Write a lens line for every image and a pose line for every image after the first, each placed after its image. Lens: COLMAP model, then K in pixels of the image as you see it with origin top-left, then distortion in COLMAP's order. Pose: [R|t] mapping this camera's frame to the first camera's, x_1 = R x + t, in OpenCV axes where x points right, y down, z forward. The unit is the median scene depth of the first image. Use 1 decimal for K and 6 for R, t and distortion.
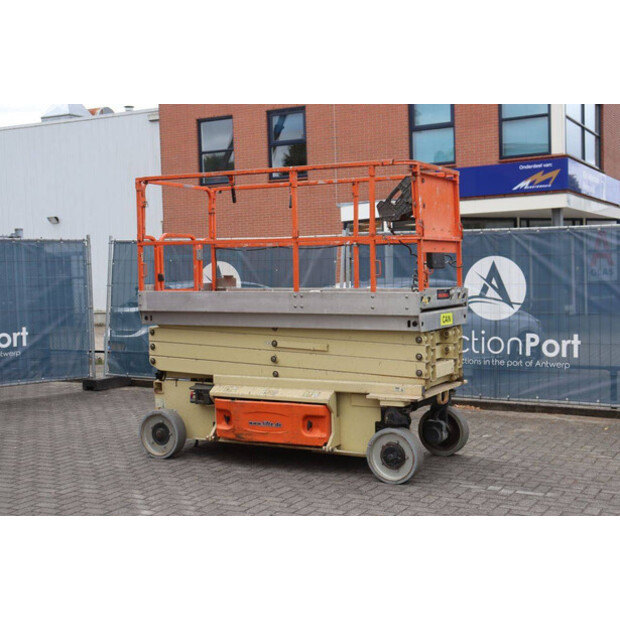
lens RADIAL K [[923.7, 0, 311.0], [0, 923.7, 272.8], [0, 0, 1]] dist [-0.046289, -0.013891]
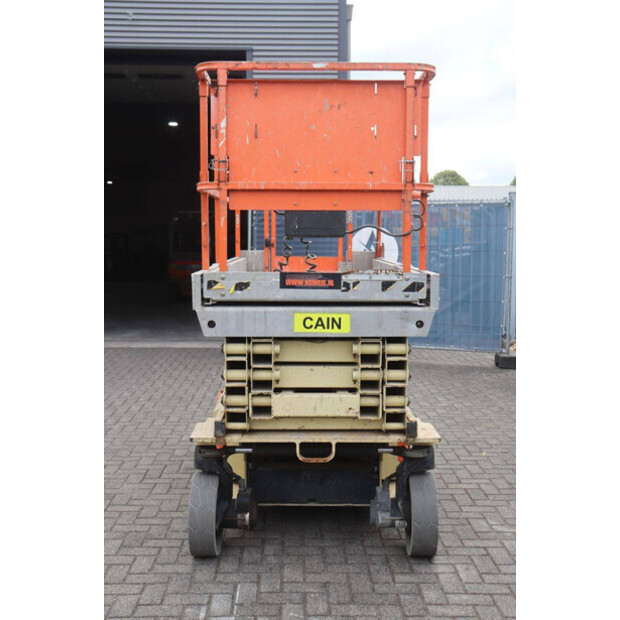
lens RADIAL K [[795.1, 0, 310.0], [0, 795.1, 310.0], [0, 0, 1]] dist [0.002141, 0.019606]
pose [[0.478904, 0.096252, -0.872575, 0.562196], [-0.016589, 0.994786, 0.100628, -0.009237], [0.877710, -0.033716, 0.478004, 0.716464]]
